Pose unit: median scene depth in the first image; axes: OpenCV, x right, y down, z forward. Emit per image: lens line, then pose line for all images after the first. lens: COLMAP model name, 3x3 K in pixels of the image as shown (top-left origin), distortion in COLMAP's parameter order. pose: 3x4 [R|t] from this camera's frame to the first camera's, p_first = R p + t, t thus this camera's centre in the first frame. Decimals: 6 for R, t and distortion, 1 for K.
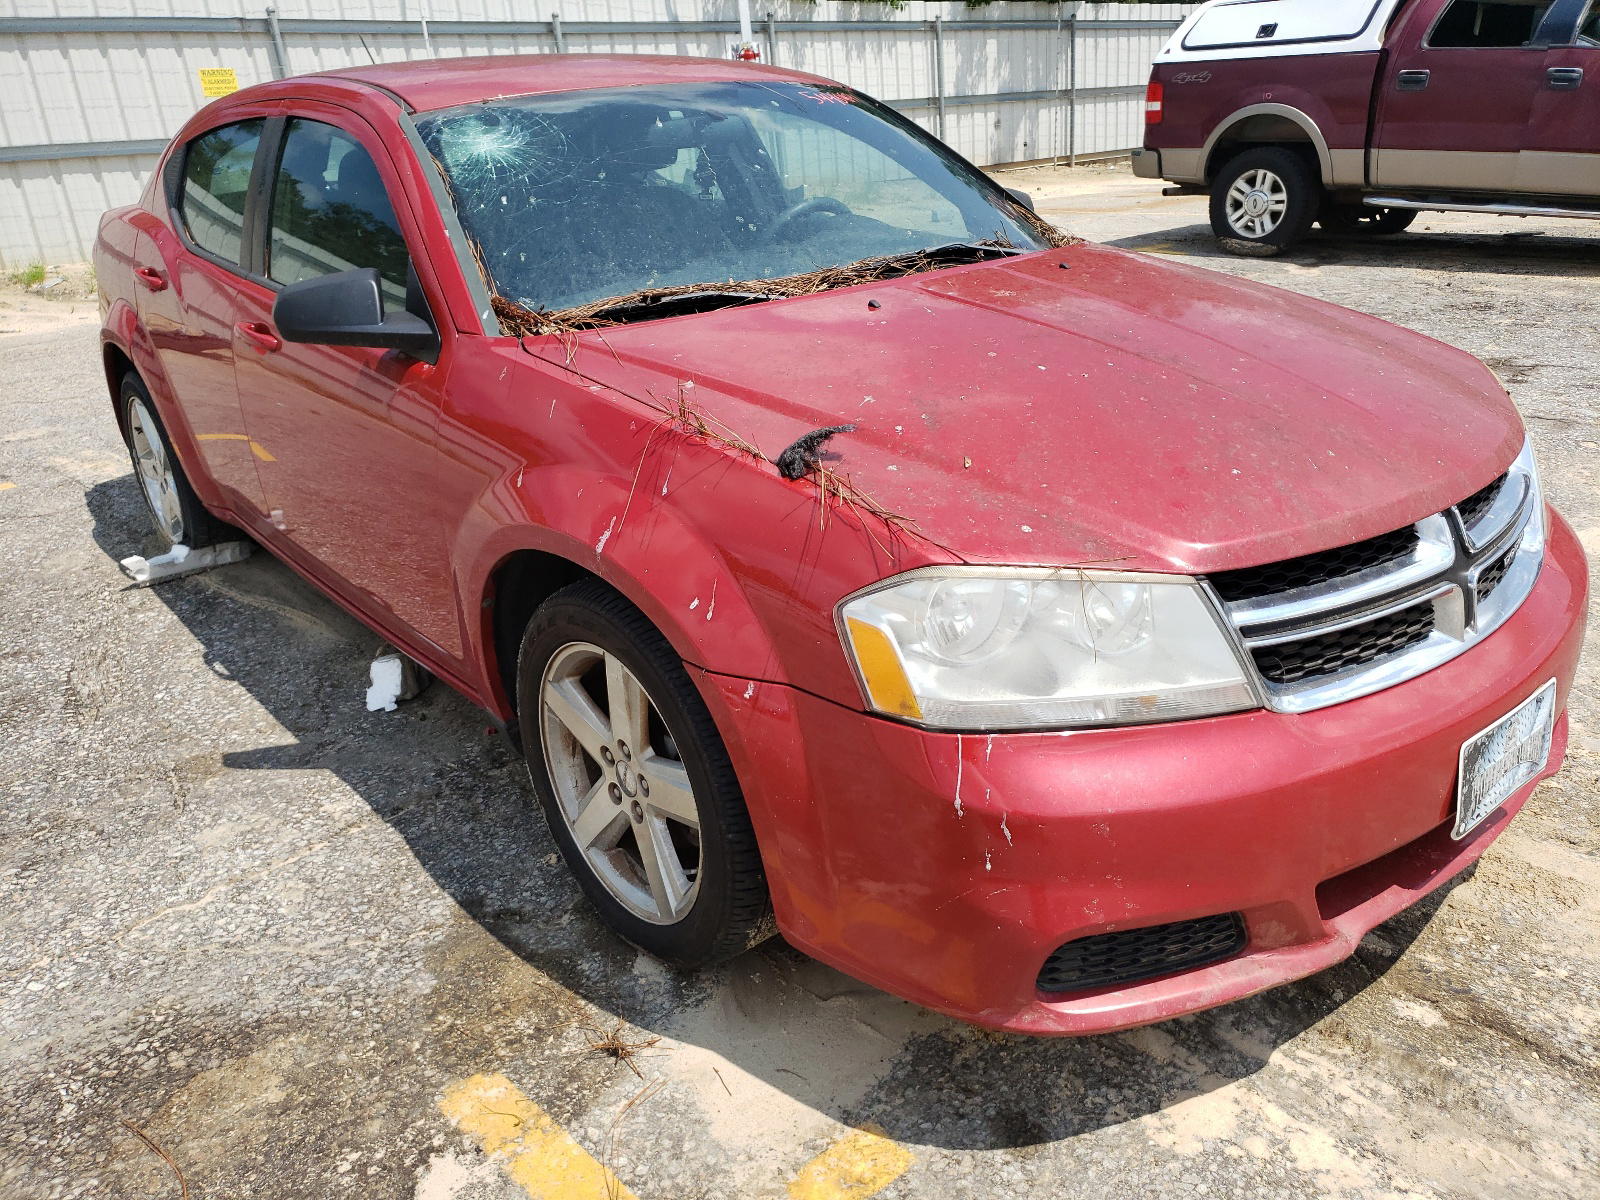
lens RADIAL K [[1221.7, 0, 800.0], [0, 1221.7, 600.0], [0, 0, 1]] dist [-0.002235, 0.038850]
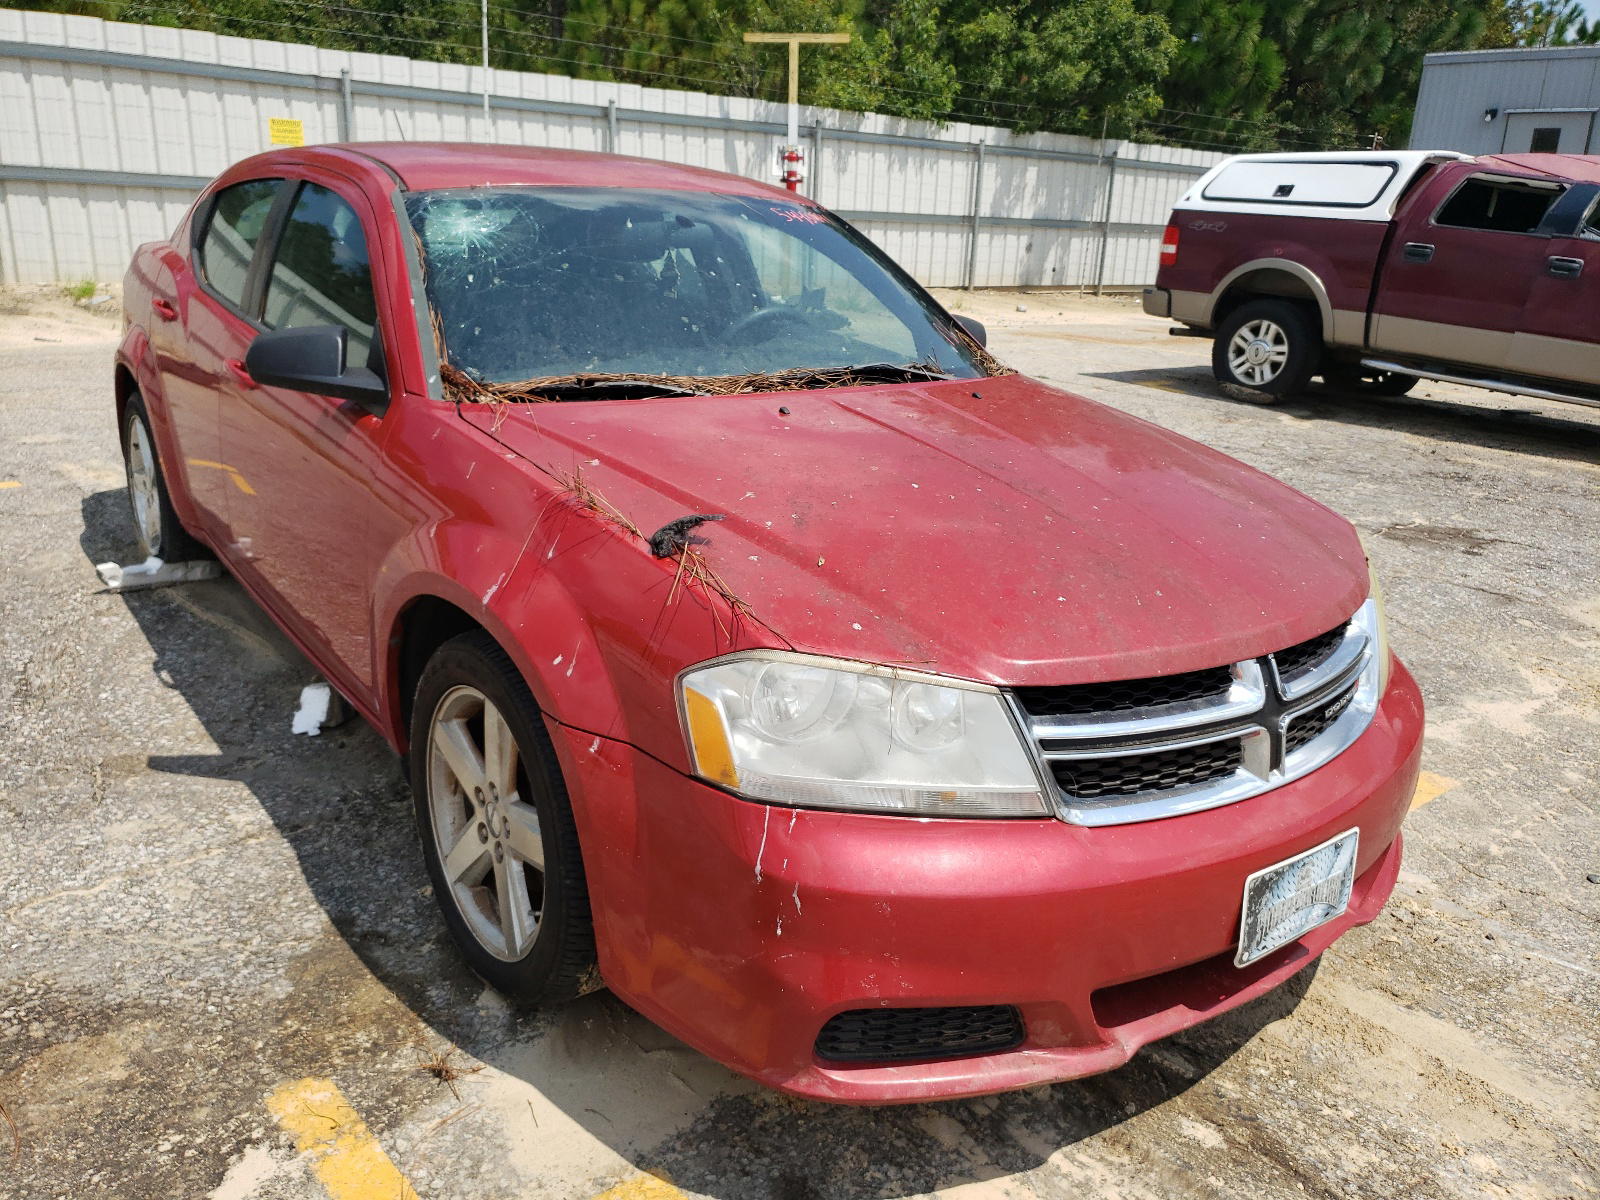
lens RADIAL K [[1254.2, 0, 800.0], [0, 1254.2, 600.0], [0, 0, 1]] dist [-0.008665, 0.041339]
pose [[0.992598, 0.117345, -0.031294, 0.132896], [-0.119318, 0.990301, -0.071184, 0.002900], [0.022637, 0.074391, 0.996972, -0.099502]]
